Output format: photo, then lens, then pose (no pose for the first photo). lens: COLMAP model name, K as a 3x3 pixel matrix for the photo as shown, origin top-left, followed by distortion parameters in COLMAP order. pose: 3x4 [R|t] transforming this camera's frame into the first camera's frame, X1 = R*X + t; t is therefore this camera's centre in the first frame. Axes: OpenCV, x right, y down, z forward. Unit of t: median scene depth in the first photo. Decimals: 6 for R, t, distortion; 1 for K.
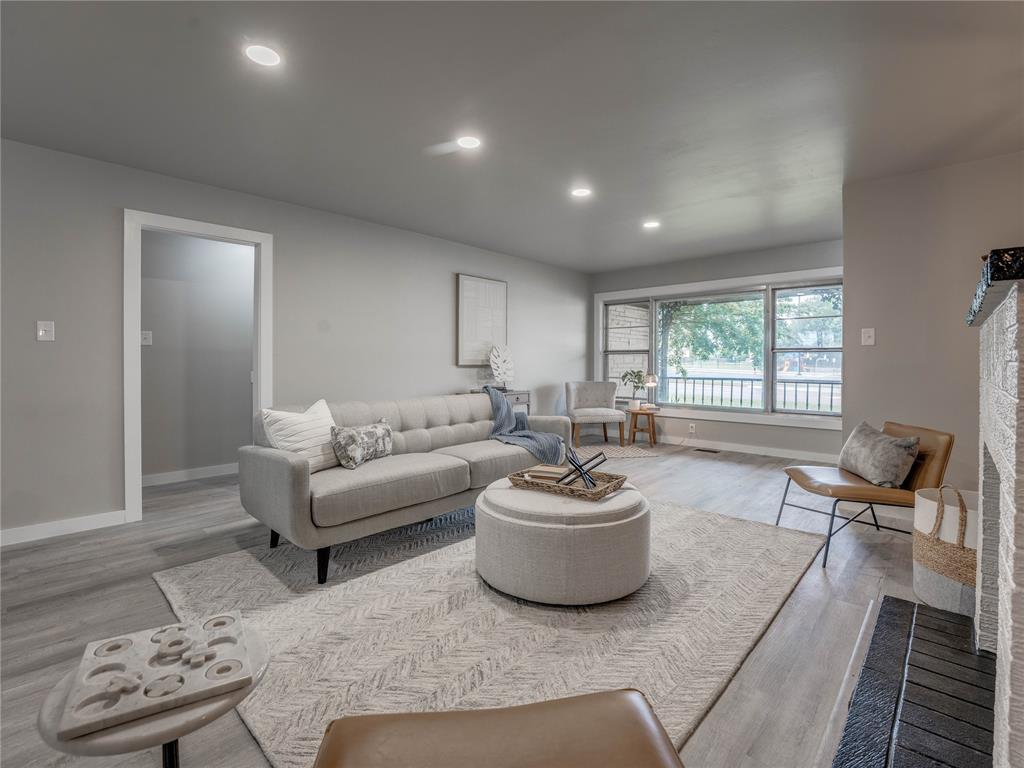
lens RADIAL K [[474.2, 0, 513.7], [0, 474.2, 366.8], [0, 0, 1]] dist [-0.031430, 0.004263]
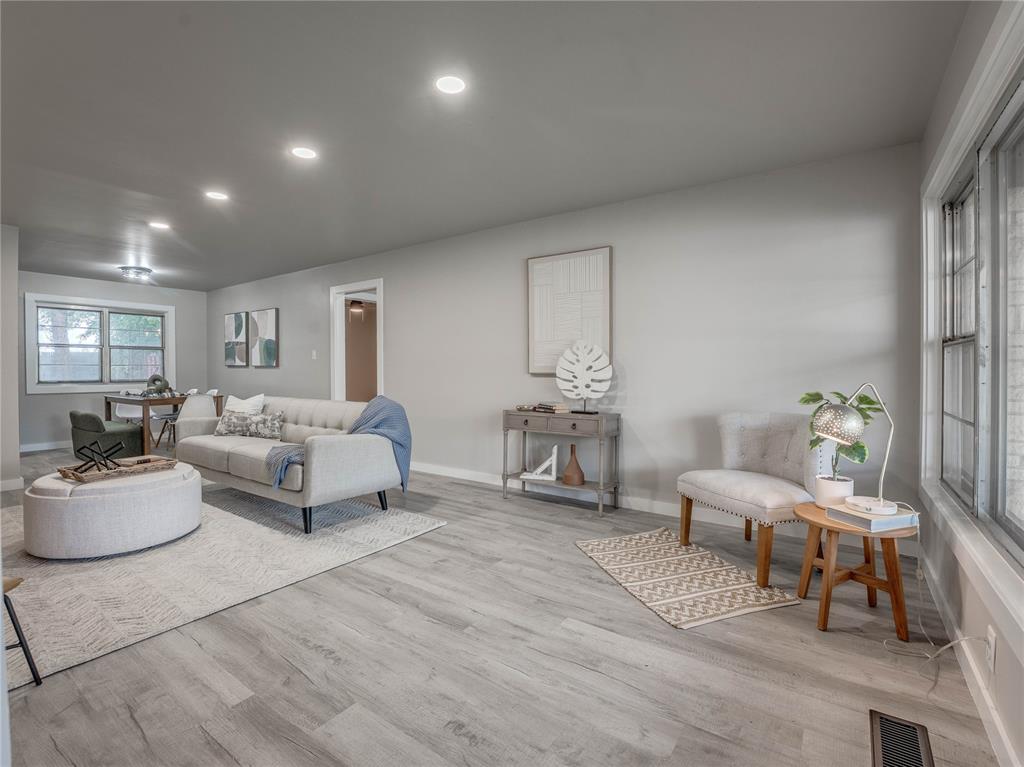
lens RADIAL K [[474.2, 0, 512.8], [0, 474.2, 379.2], [0, 0, 1]] dist [-0.031430, 0.004263]
pose [[0.136811, 0.016372, -0.990462, 0.671655], [-0.011219, 0.999825, 0.014977, -0.005237], [0.990534, 0.009063, 0.136970, 0.861586]]
